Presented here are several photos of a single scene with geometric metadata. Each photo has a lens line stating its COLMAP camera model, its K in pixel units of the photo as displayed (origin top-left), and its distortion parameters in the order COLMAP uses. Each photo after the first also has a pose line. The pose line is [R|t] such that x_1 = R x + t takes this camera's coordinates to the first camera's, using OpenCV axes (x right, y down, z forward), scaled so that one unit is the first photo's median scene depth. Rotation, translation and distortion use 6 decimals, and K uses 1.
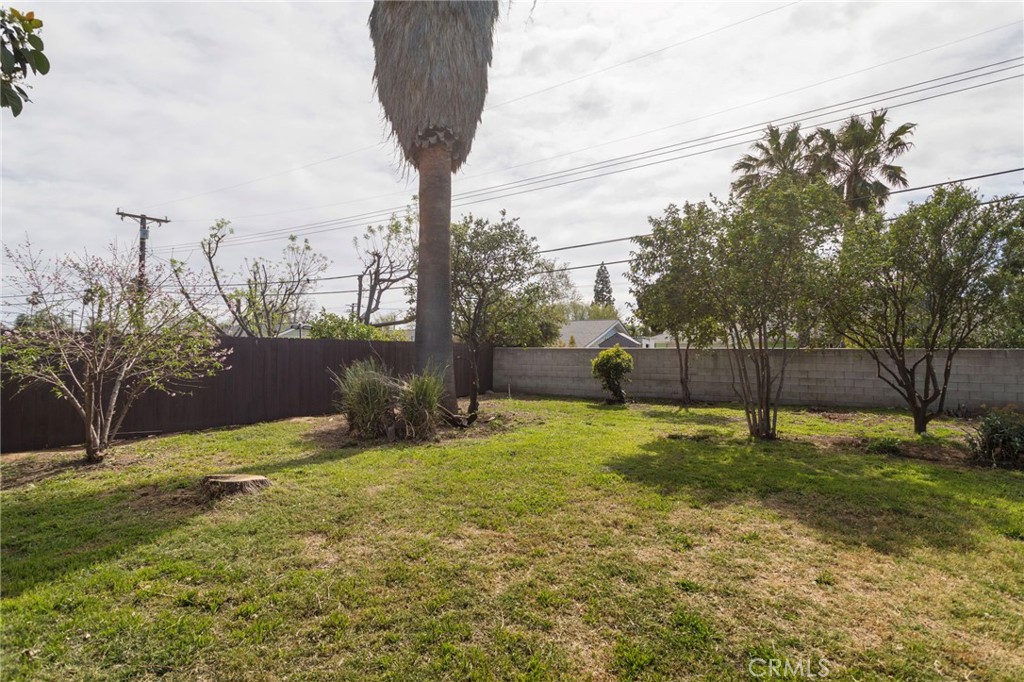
lens RADIAL K [[489.0, 0, 510.1], [0, 489.0, 337.5], [0, 0, 1]] dist [-0.001637, 0.001324]
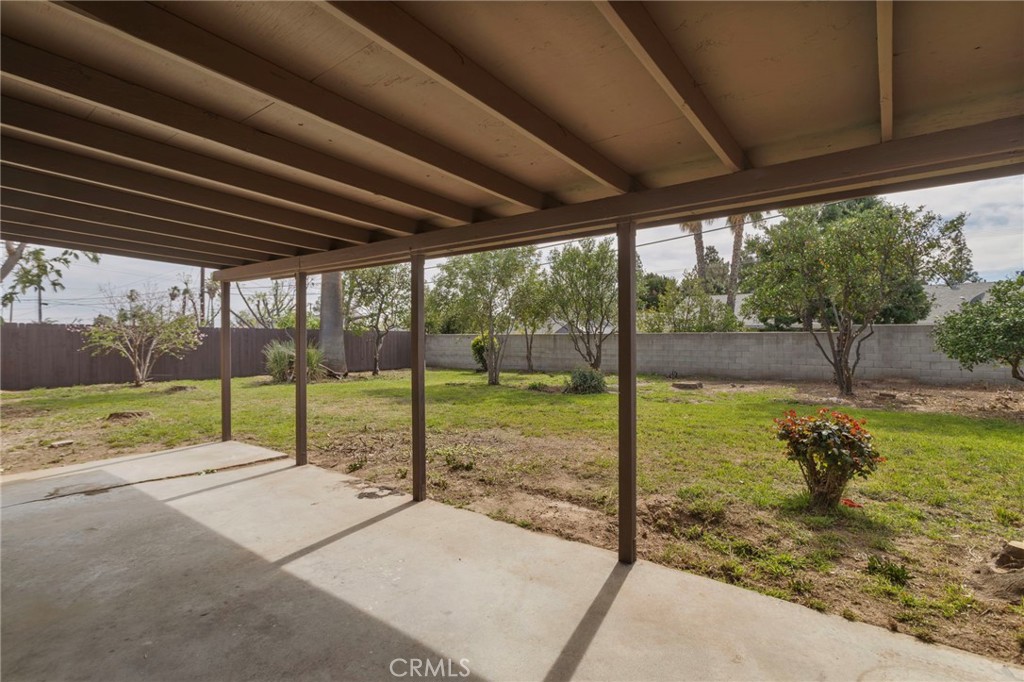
lens RADIAL K [[489.0, 0, 510.1], [0, 489.0, 337.5], [0, 0, 1]] dist [-0.001637, 0.001324]
pose [[0.993166, -0.002849, -0.116675, 0.456353], [0.005296, 0.999772, 0.020666, 0.002351], [0.116590, -0.021143, 0.992955, -0.418613]]
